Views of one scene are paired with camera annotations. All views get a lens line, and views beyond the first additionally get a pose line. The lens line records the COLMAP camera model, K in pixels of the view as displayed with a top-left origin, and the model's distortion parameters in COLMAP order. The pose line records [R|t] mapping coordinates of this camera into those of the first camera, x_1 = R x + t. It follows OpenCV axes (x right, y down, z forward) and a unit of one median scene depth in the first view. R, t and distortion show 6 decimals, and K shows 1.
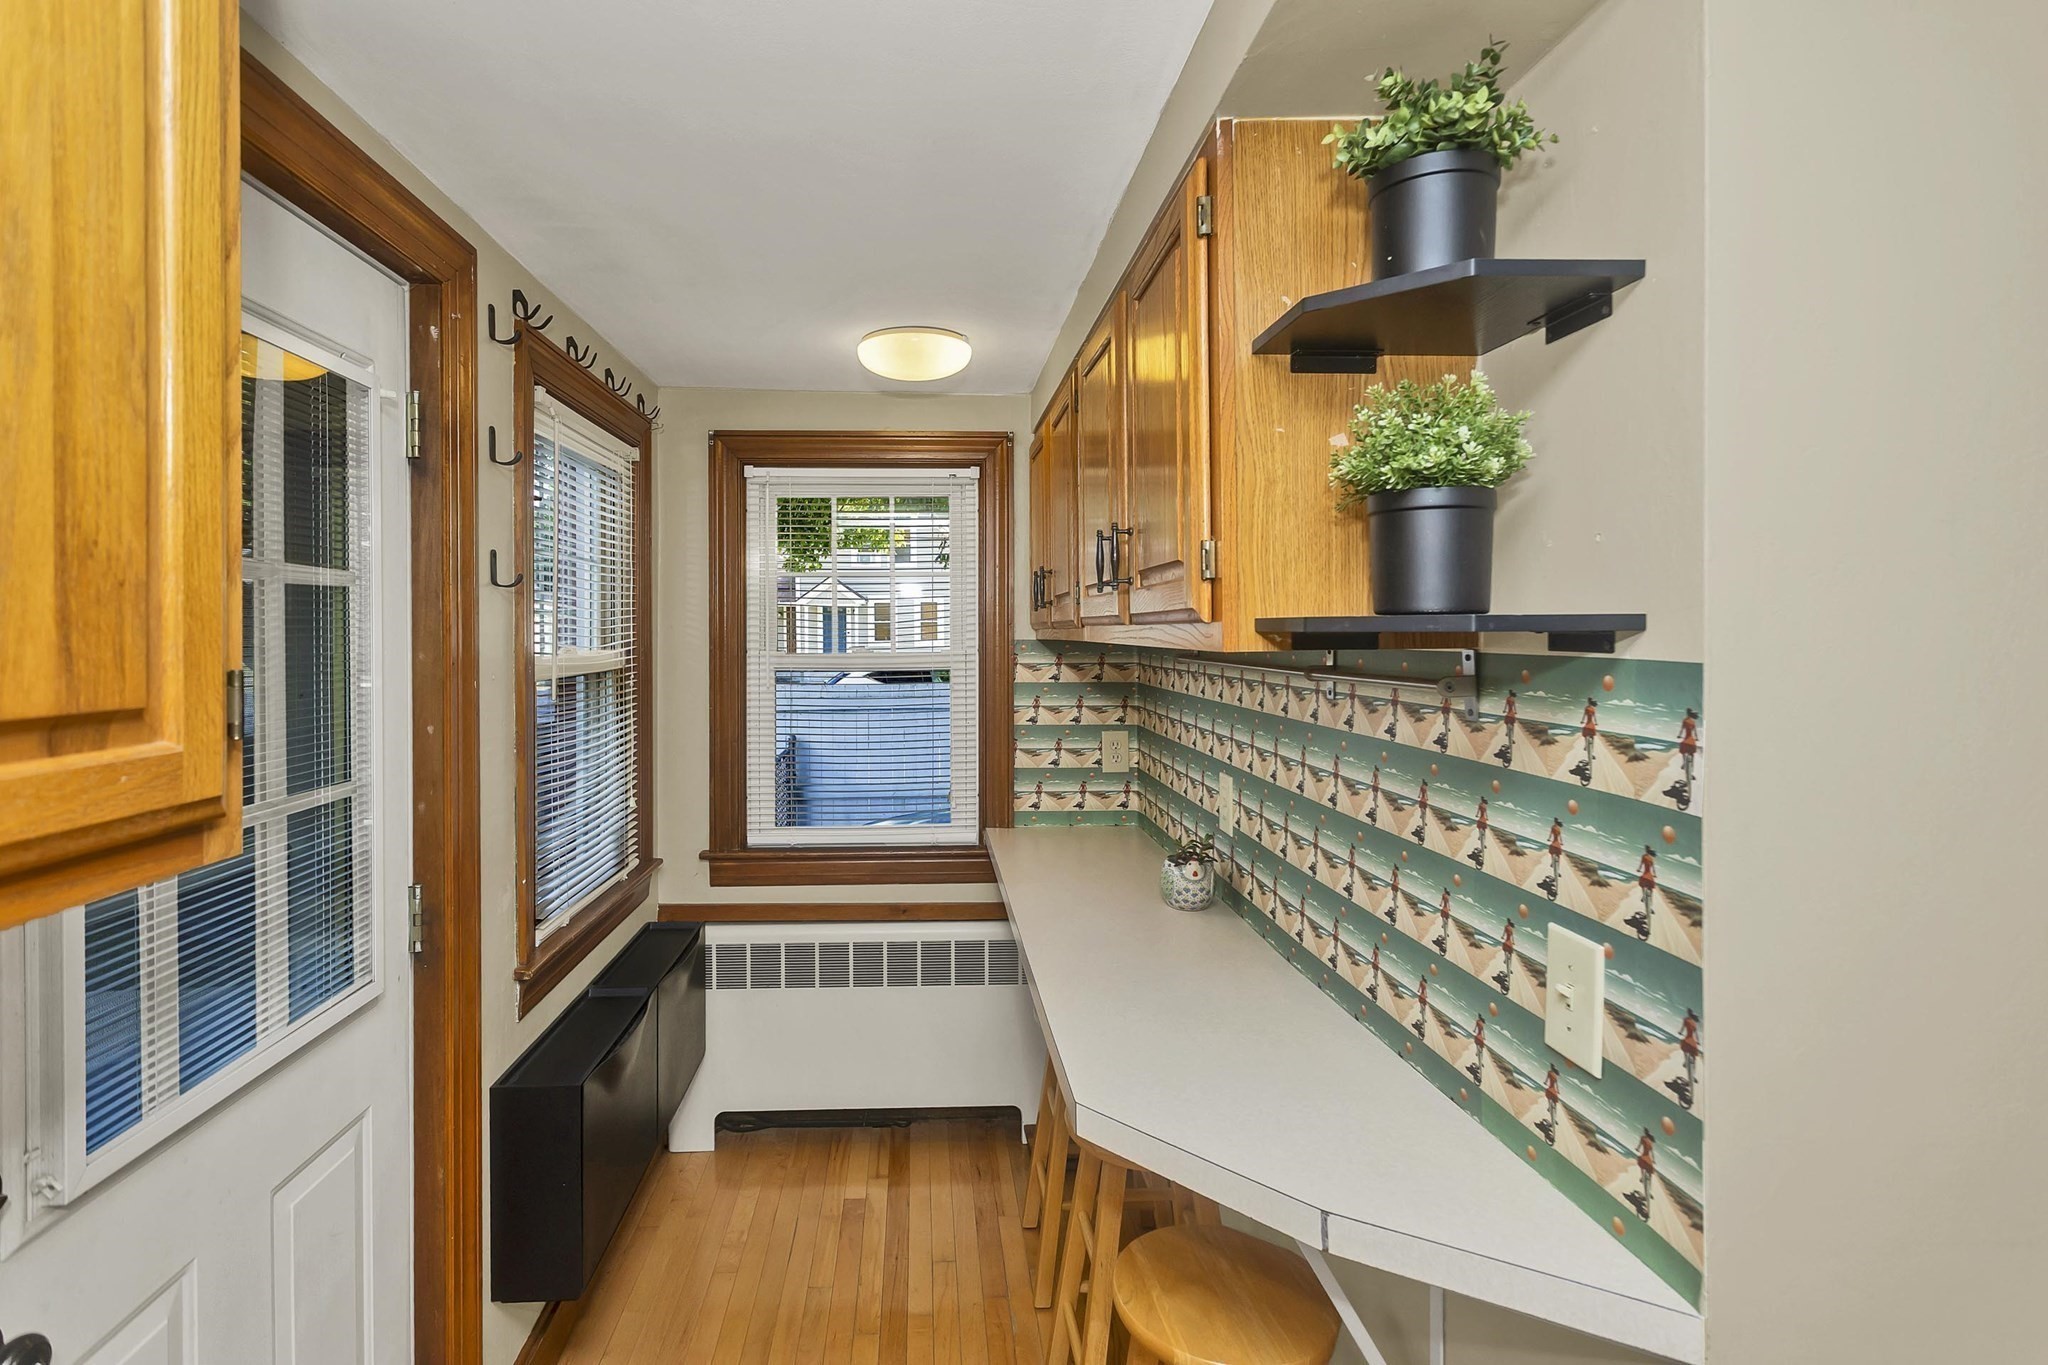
lens RADIAL K [[997.6, 0, 960.6], [0, 997.6, 641.6], [0, 0, 1]] dist [0.001072, 0.000315]
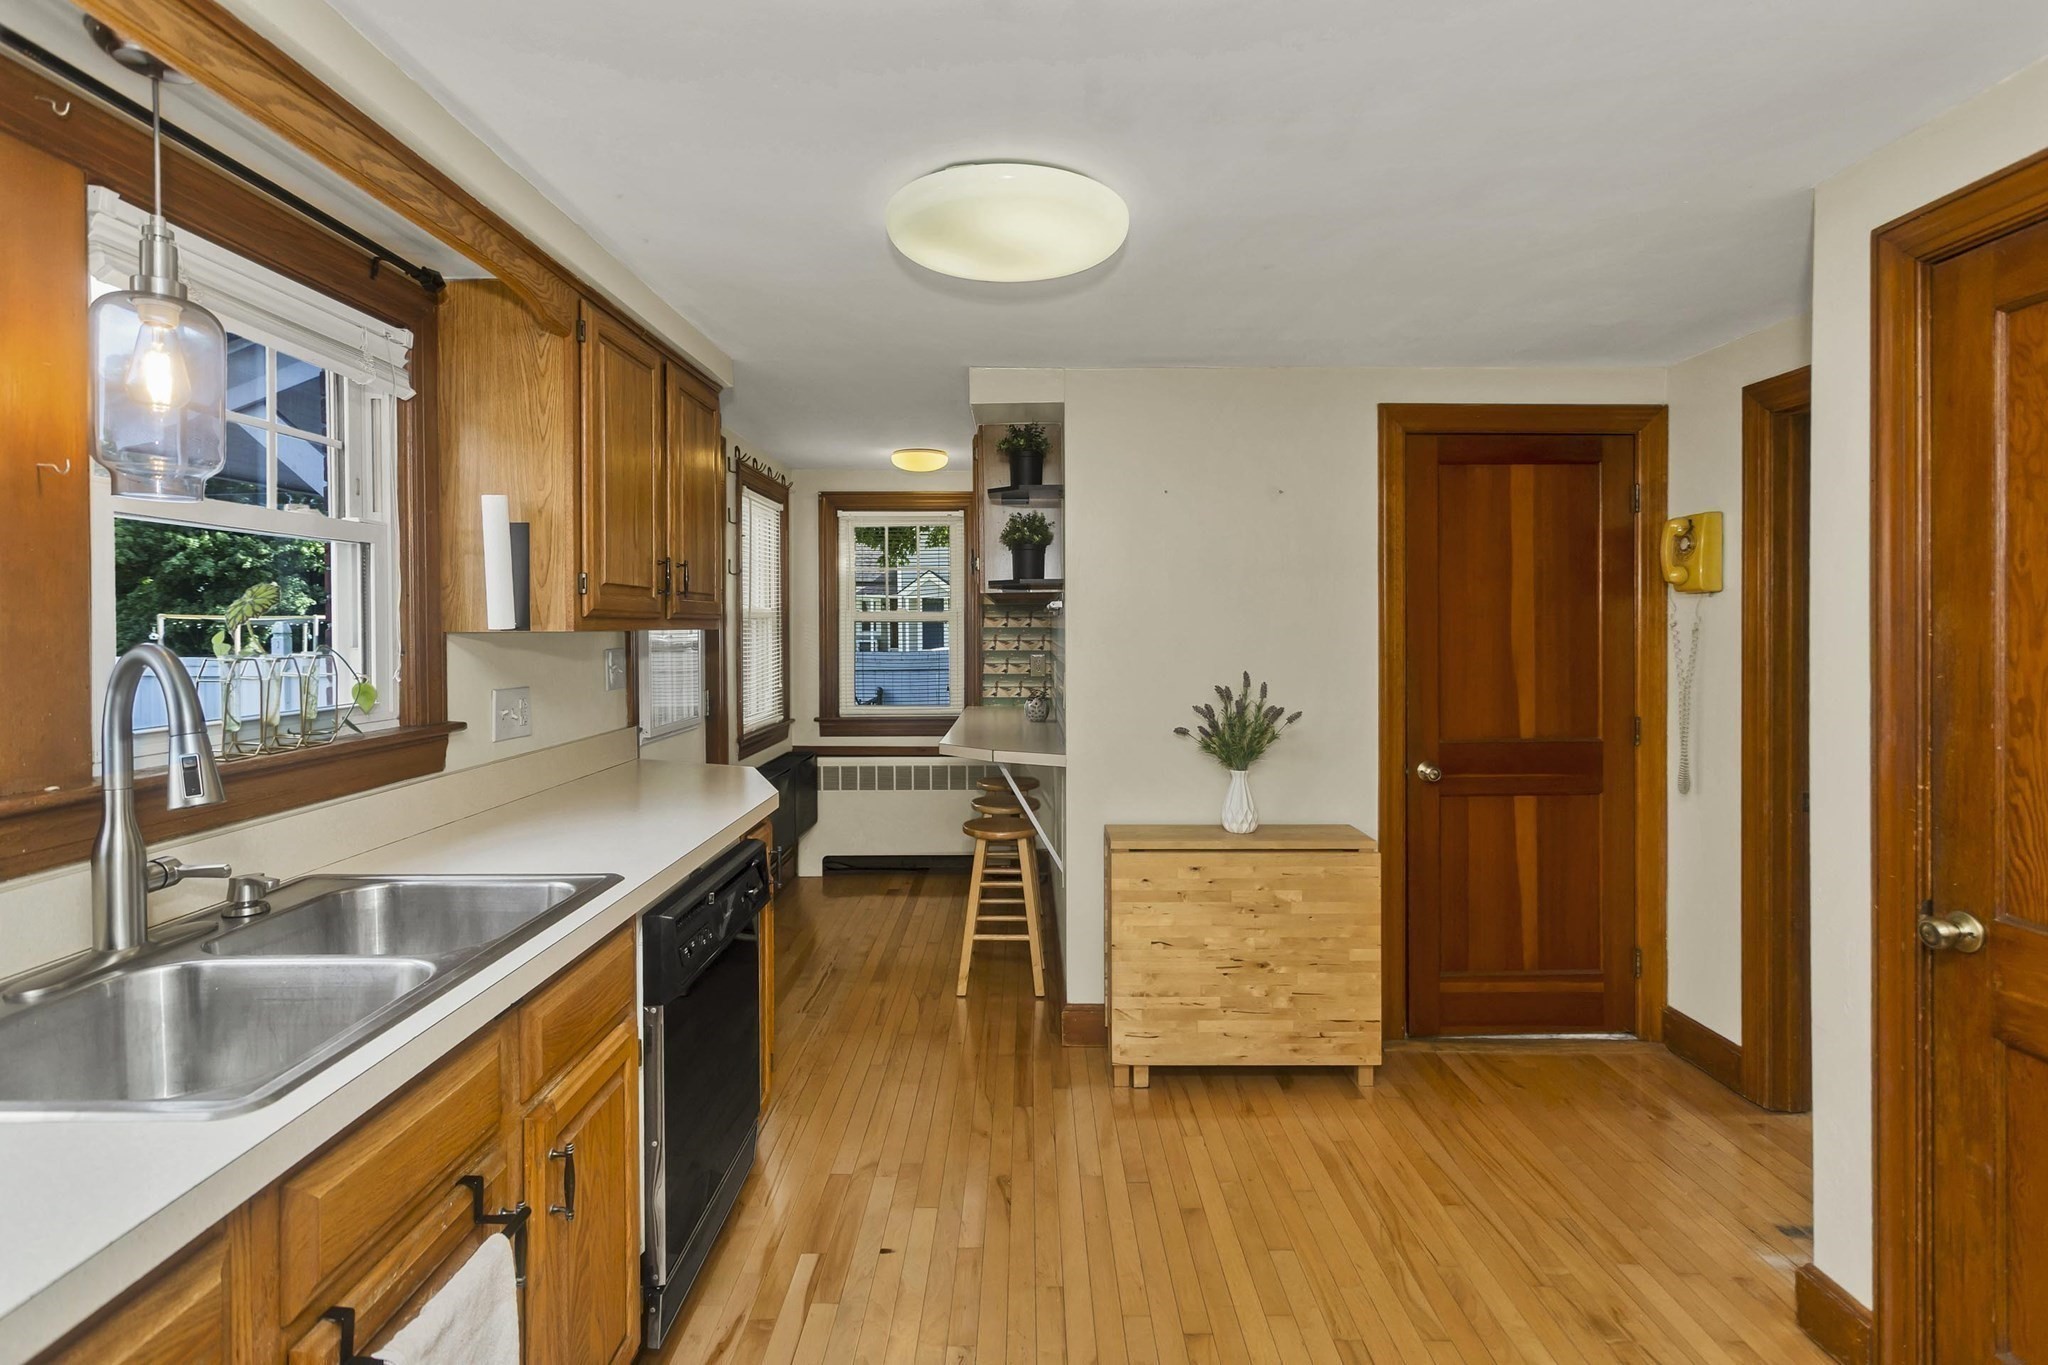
lens RADIAL K [[990.4, 0, 1027.4], [0, 990.4, 649.3], [0, 0, 1]] dist [0.002878, 0.001783]
pose [[0.999257, 0.000437, -0.038530, 0.208245], [0.000090, 0.999906, 0.013687, 0.056711], [0.038533, -0.013681, 0.999164, -0.833536]]
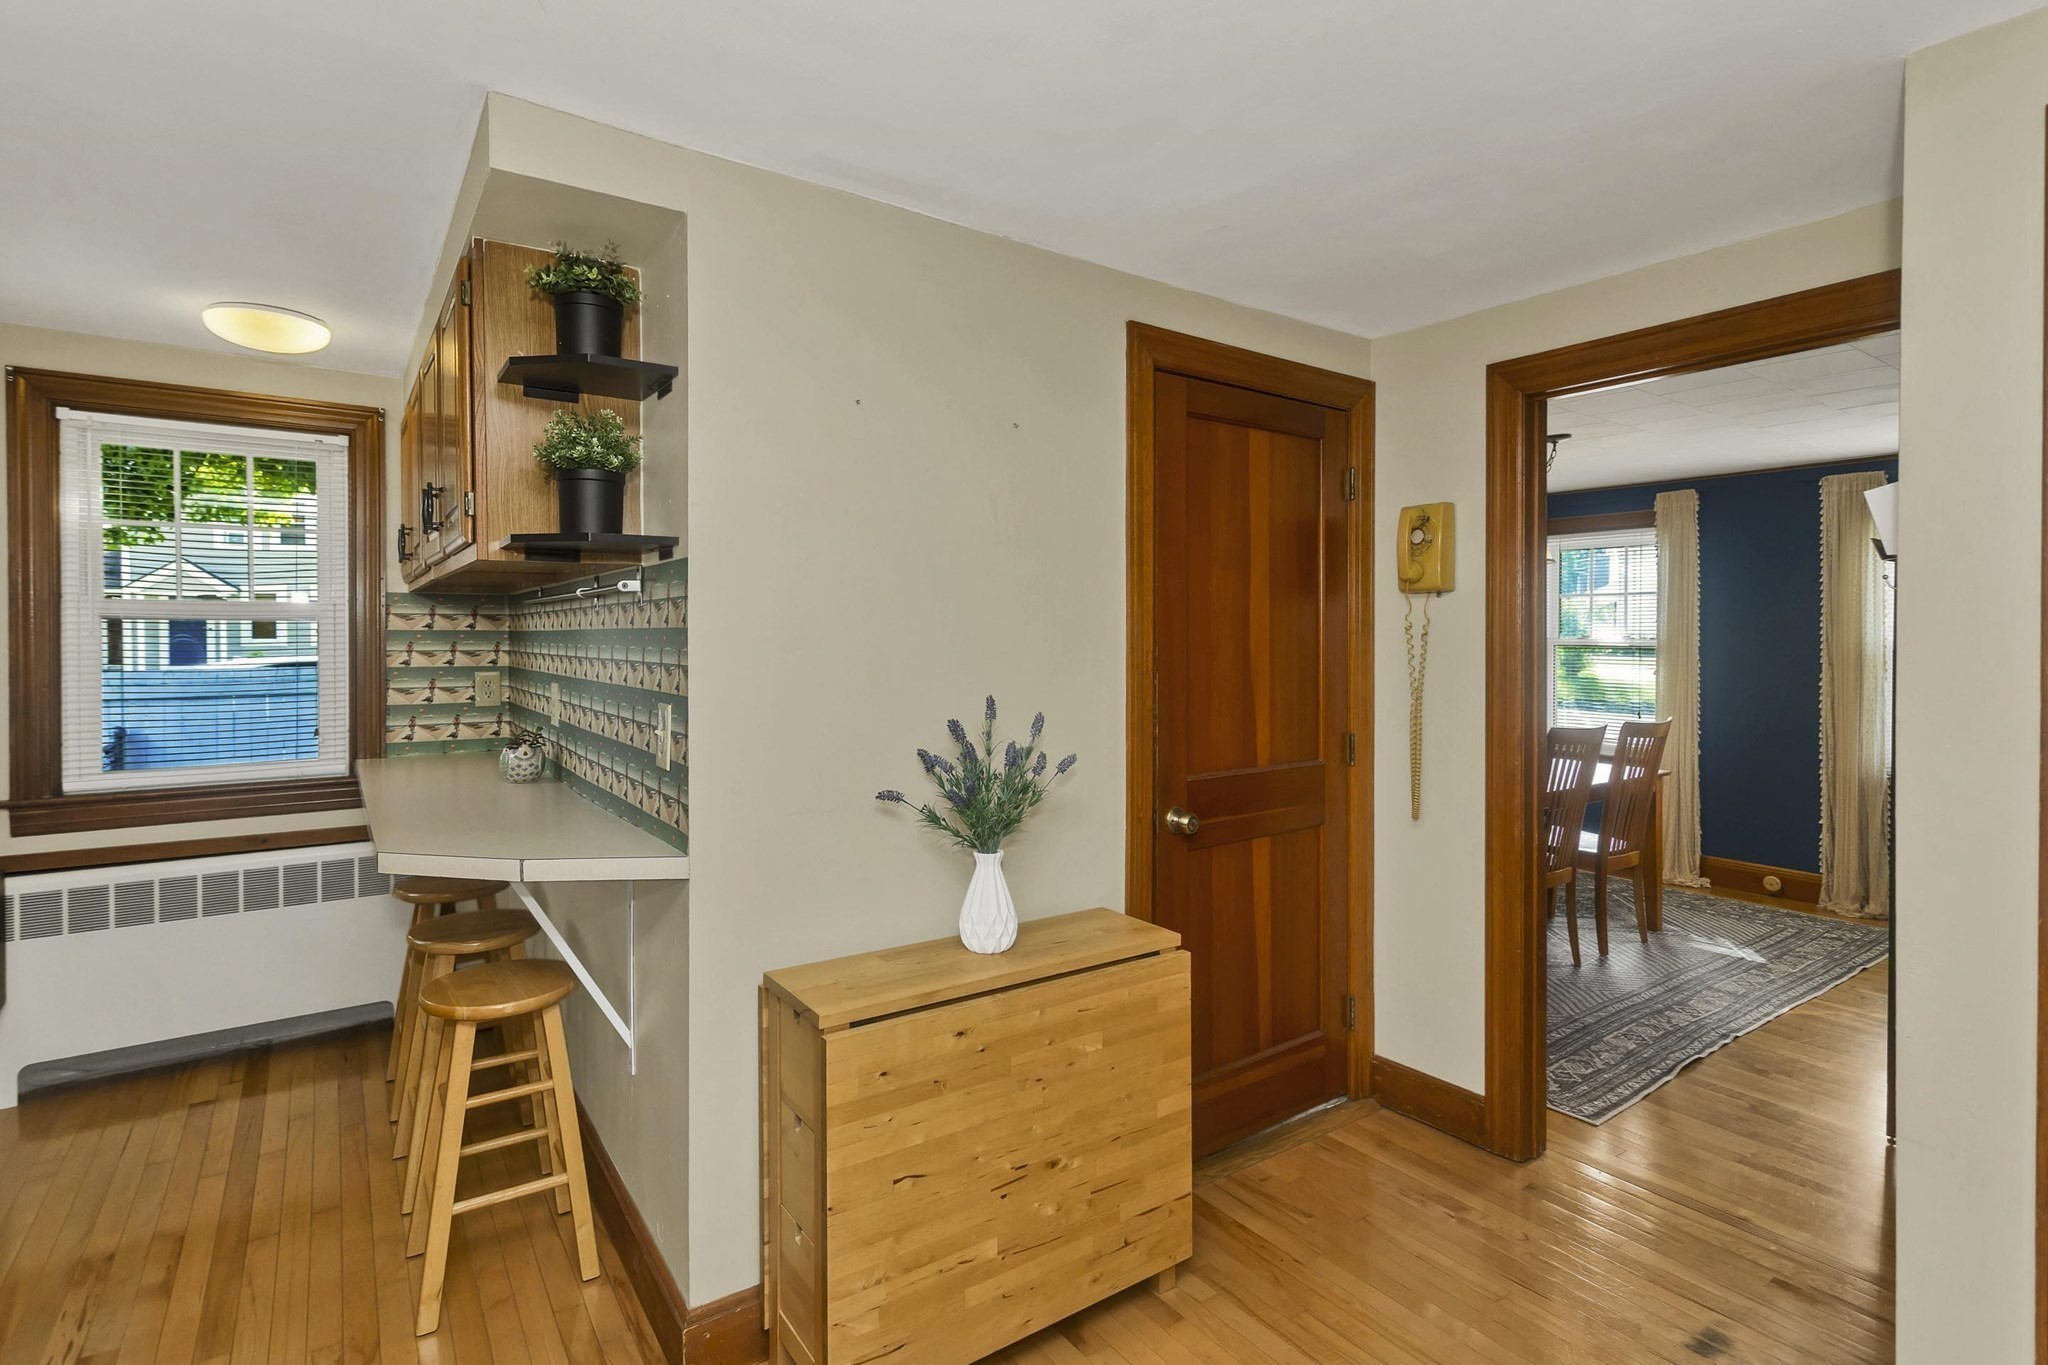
lens RADIAL K [[990.4, 0, 1027.4], [0, 990.4, 649.3], [0, 0, 1]] dist [0.002878, 0.001783]
pose [[0.838740, -0.002395, 0.544527, 0.051594], [0.001304, 0.999996, 0.002390, 0.061968], [-0.544531, -0.001295, 0.838740, -0.346852]]
